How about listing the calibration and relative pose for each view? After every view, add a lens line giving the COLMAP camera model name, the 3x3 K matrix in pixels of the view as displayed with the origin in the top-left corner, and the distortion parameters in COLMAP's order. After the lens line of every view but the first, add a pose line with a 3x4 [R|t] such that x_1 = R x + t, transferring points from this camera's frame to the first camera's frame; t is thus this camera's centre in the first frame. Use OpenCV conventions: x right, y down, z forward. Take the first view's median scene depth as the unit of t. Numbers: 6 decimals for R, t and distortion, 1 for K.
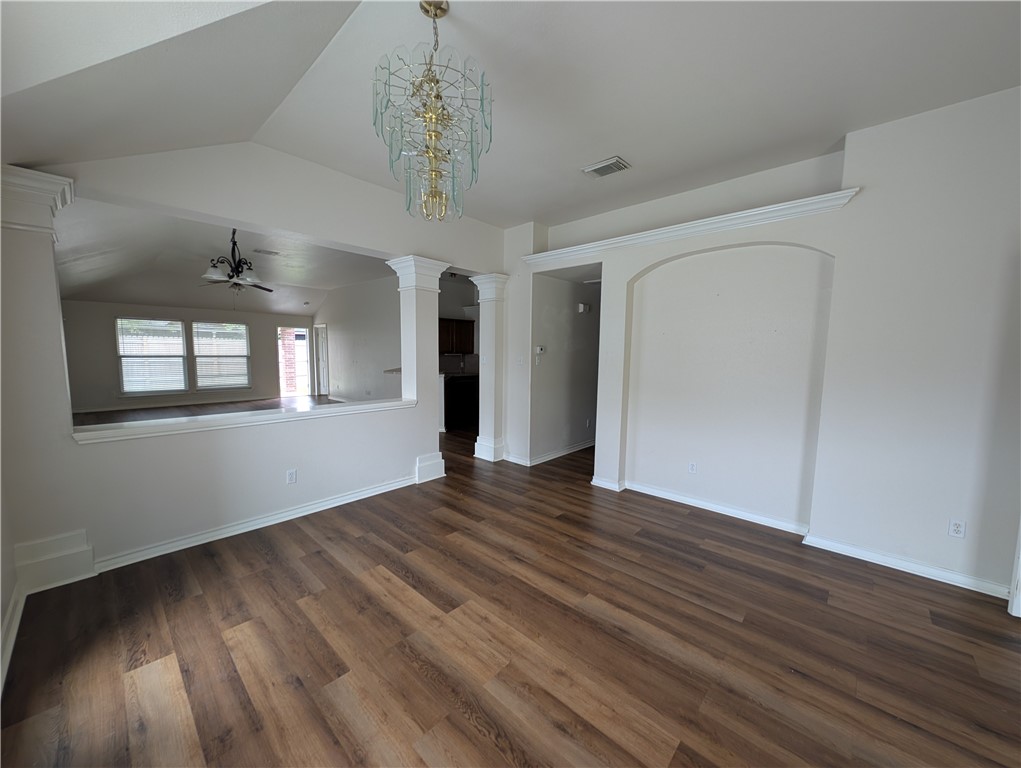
lens RADIAL K [[385.1, 0, 534.3], [0, 385.1, 377.6], [0, 0, 1]] dist [-0.000110, -0.001505]
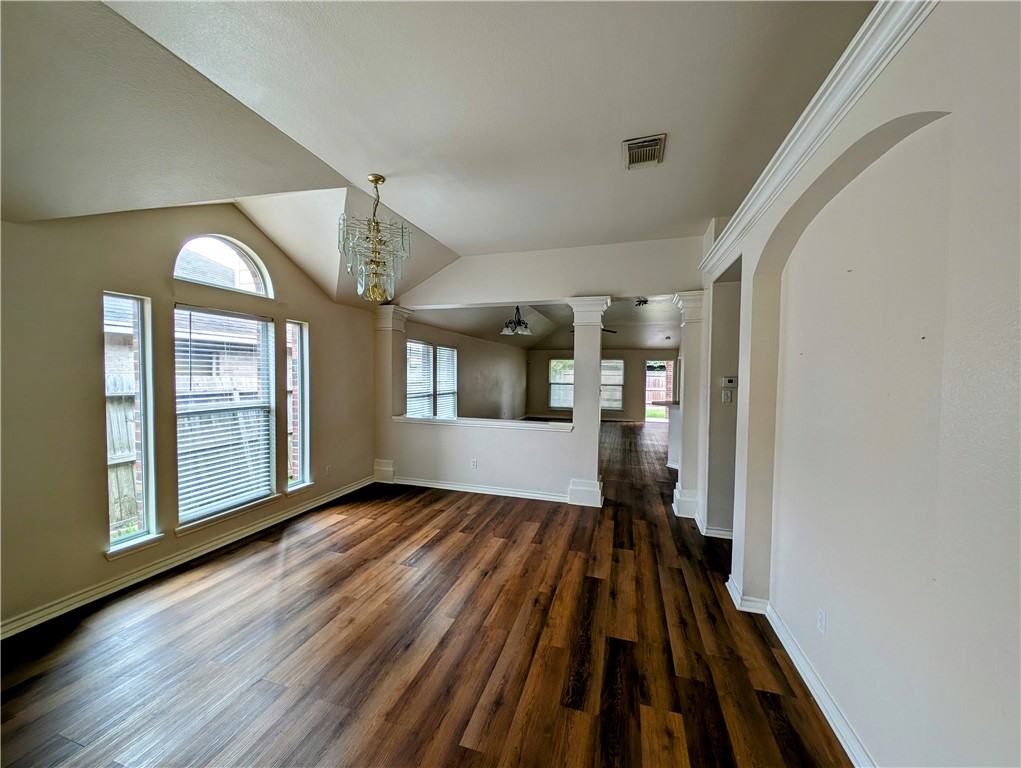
lens RADIAL K [[385.1, 0, 492.9], [0, 385.1, 378.7], [0, 0, 1]] dist [-0.000110, -0.001505]
pose [[0.412970, 0.006575, -0.910721, 0.825288], [-0.077967, 0.996558, -0.028160, -0.038854], [0.907401, 0.082635, 0.412062, 0.460215]]
